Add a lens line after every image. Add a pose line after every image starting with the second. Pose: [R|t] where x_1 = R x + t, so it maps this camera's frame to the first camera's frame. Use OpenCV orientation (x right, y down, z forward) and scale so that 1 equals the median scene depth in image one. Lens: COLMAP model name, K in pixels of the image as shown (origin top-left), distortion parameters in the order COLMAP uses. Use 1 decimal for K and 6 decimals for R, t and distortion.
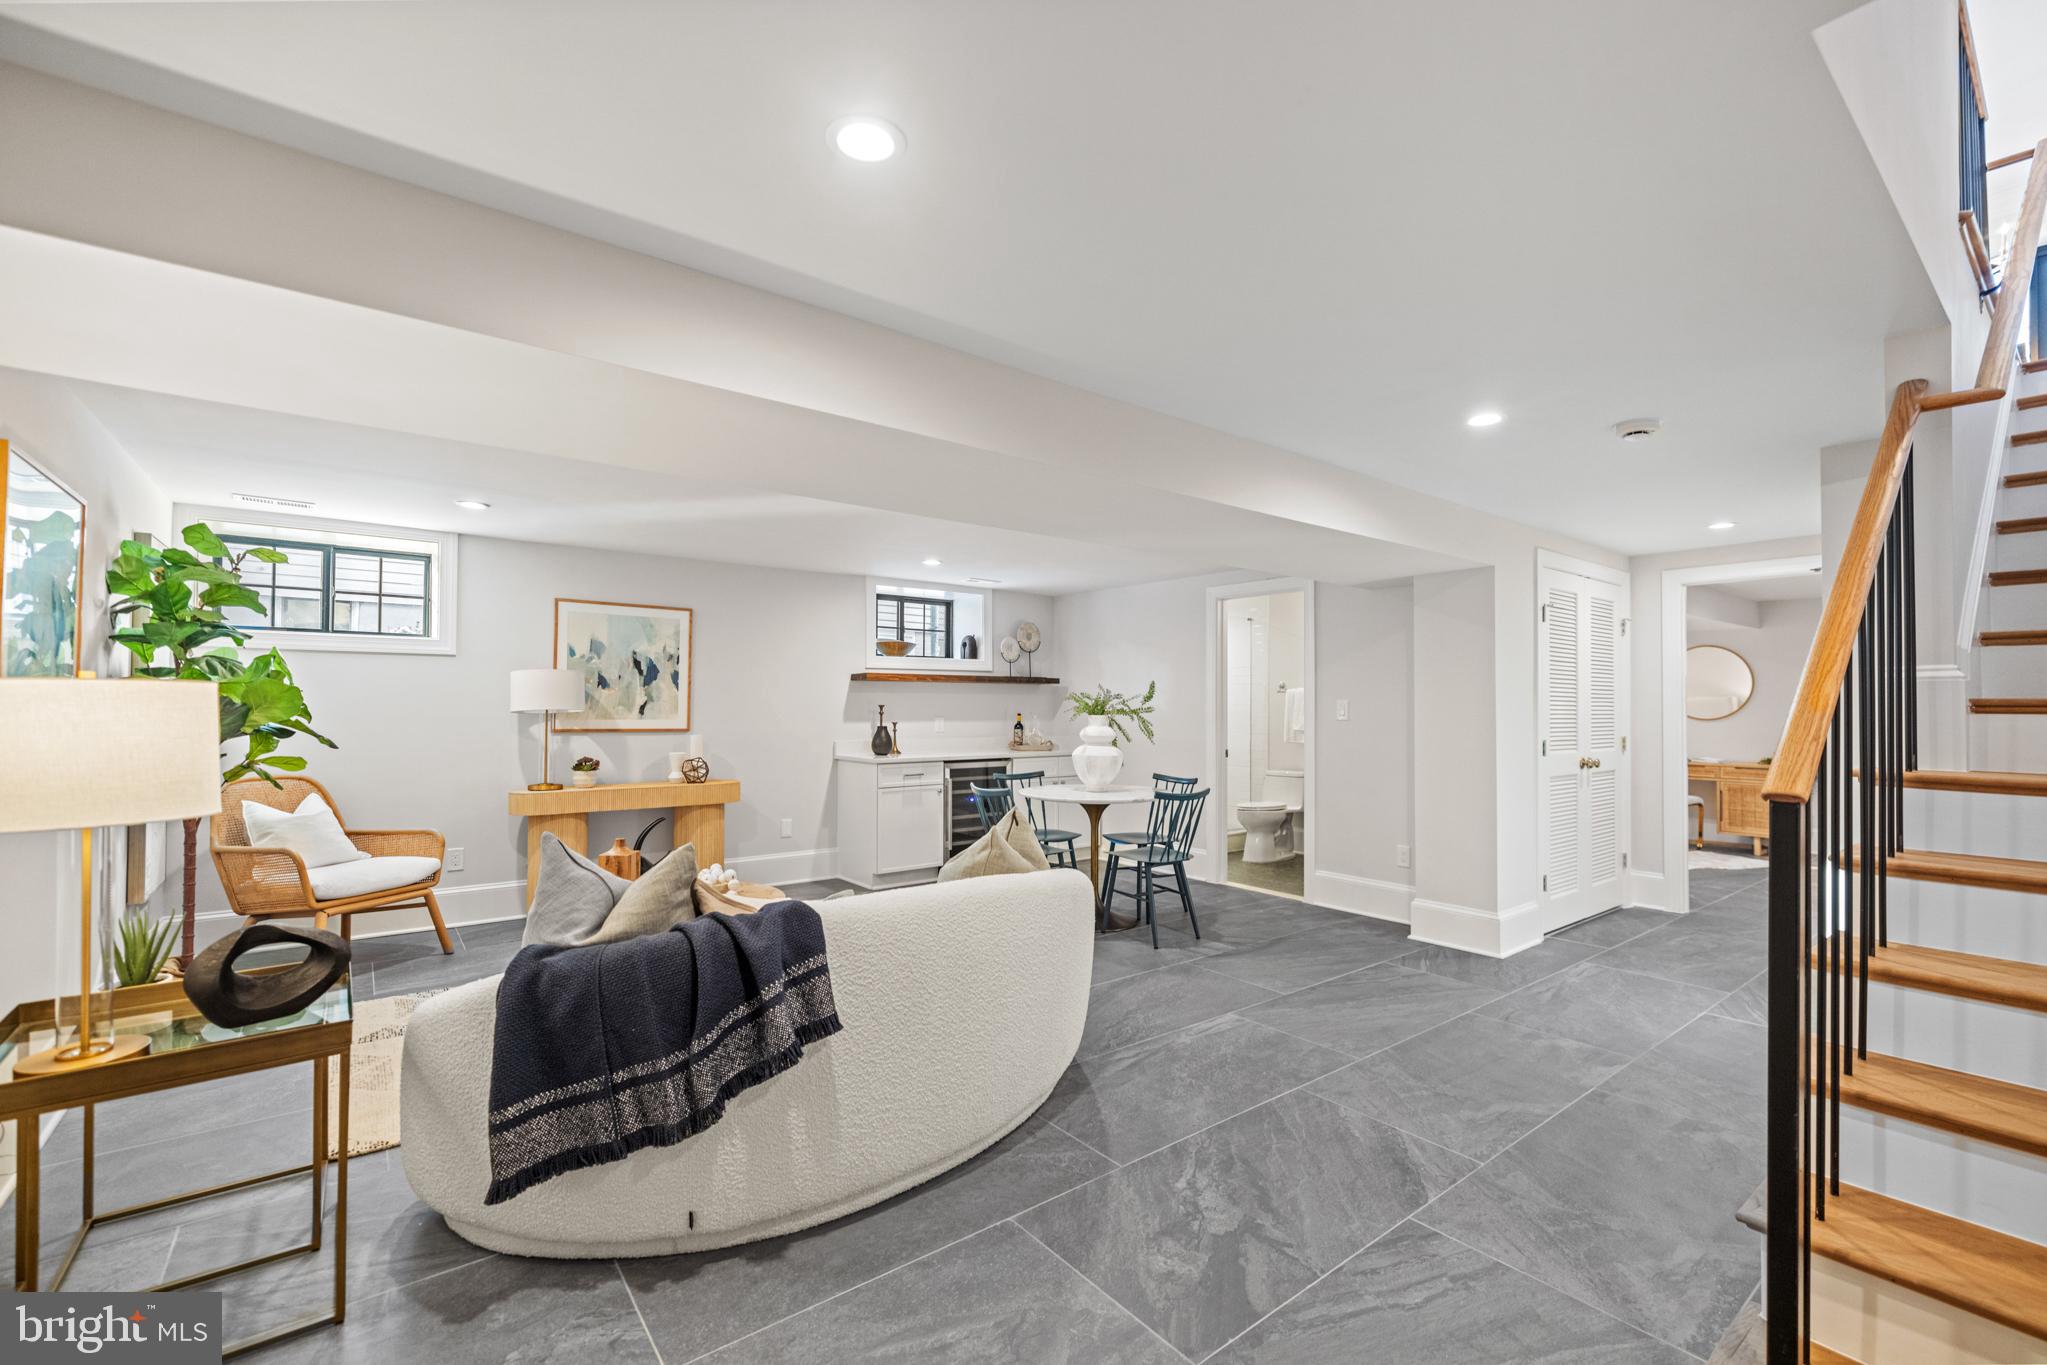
lens RADIAL K [[885.0, 0, 1029.6], [0, 885.0, 695.0], [0, 0, 1]] dist [0.002597, -0.000562]
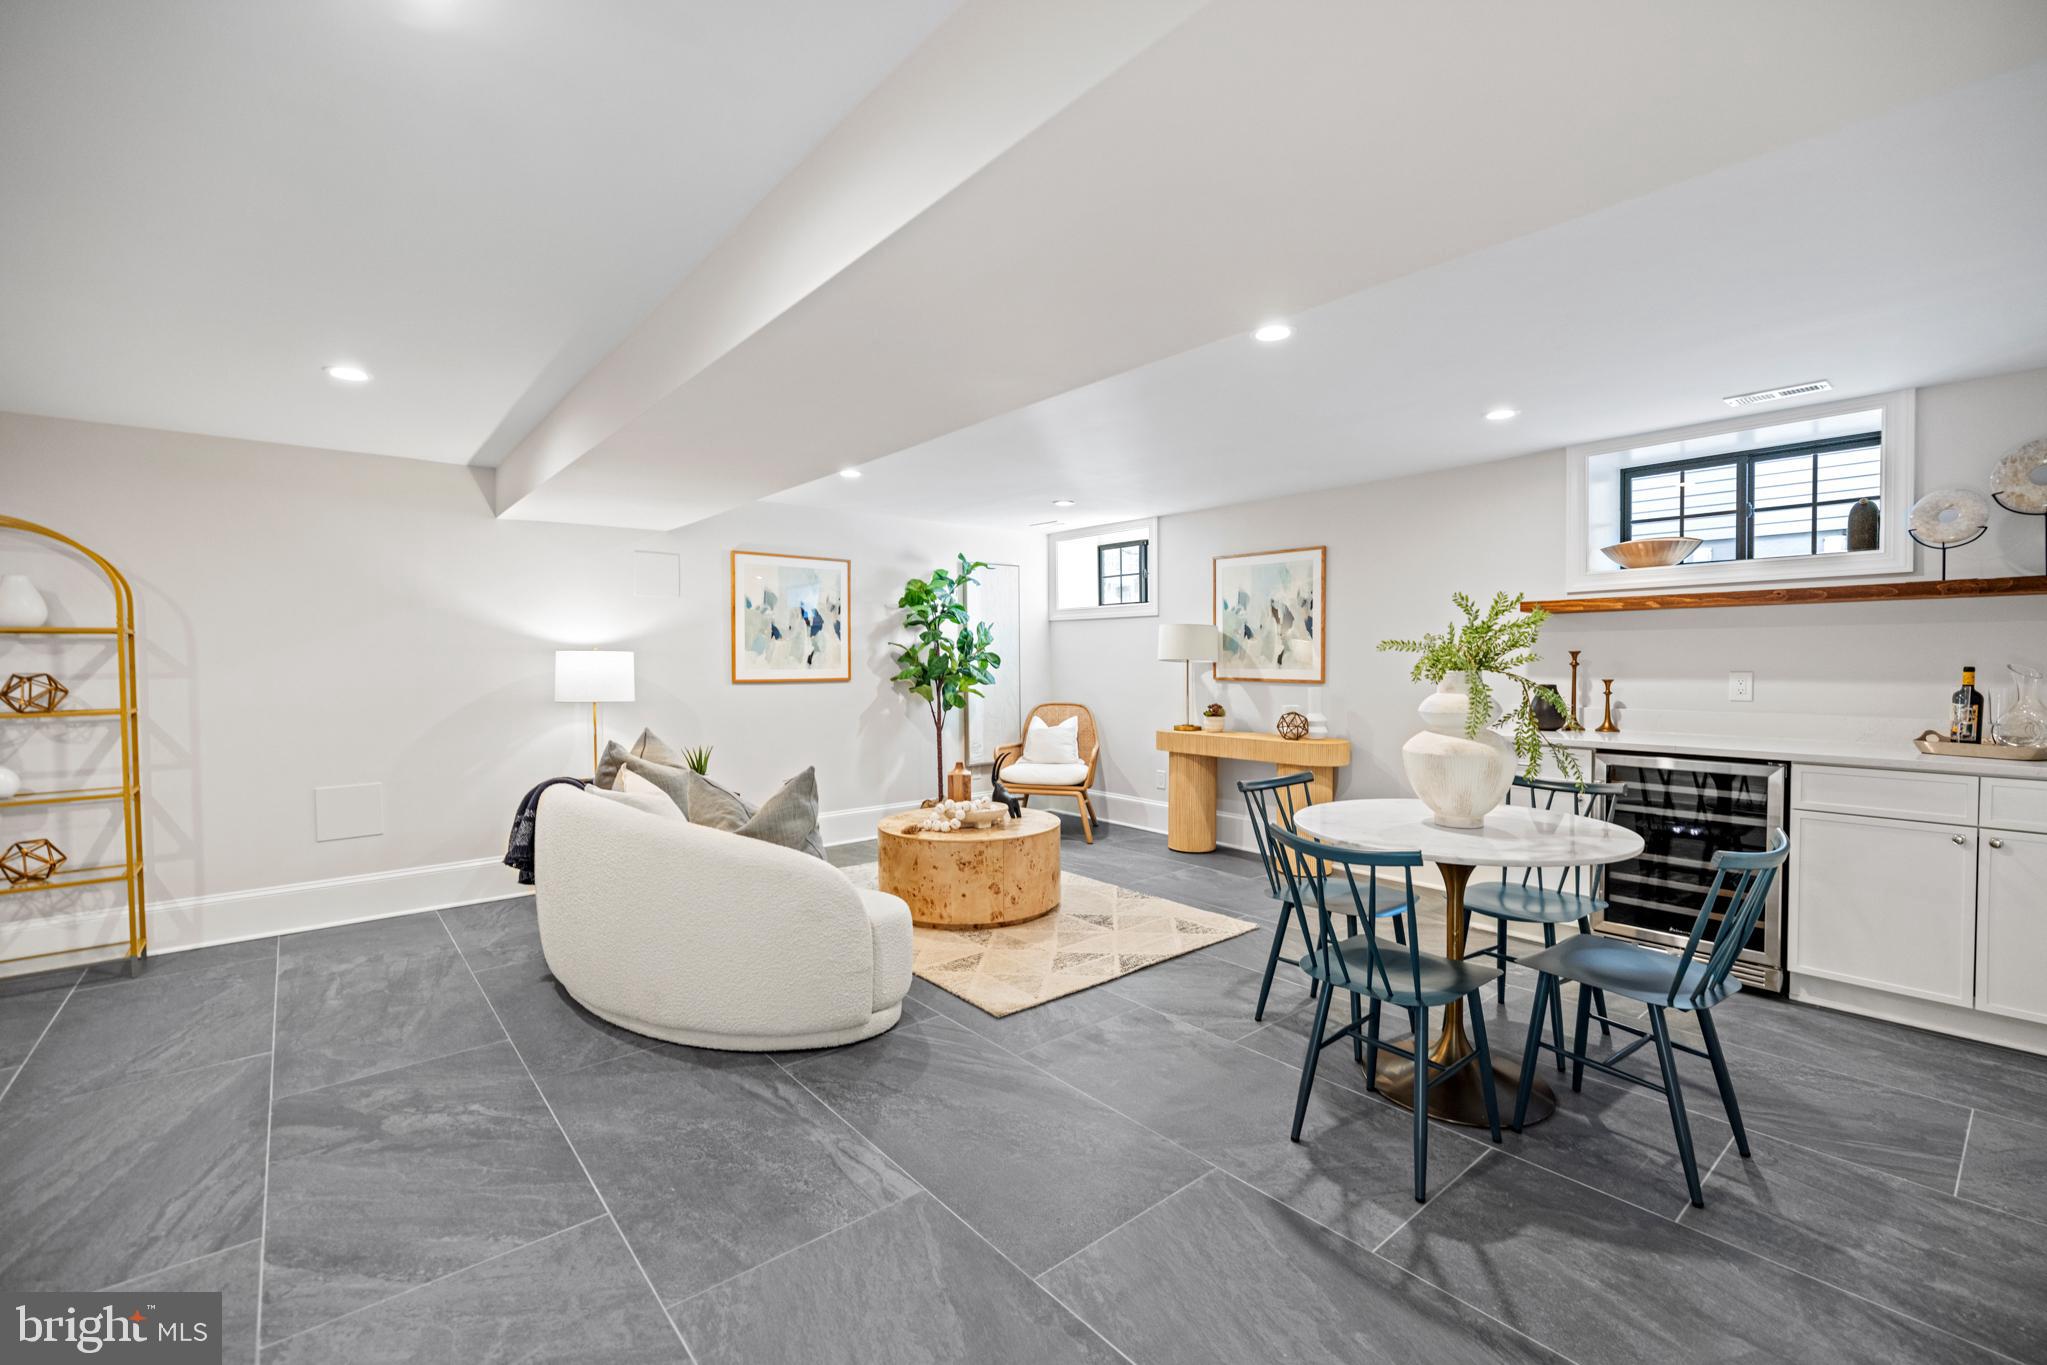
lens RADIAL K [[885.0, 0, 1023.5], [0, 885.0, 679.1], [0, 0, 1]] dist [0.002597, -0.000562]
pose [[0.014684, 0.021132, -0.999669, 0.770827], [0.018743, 0.999595, 0.021405, 0.018009], [0.999717, -0.019051, 0.014282, 1.033255]]
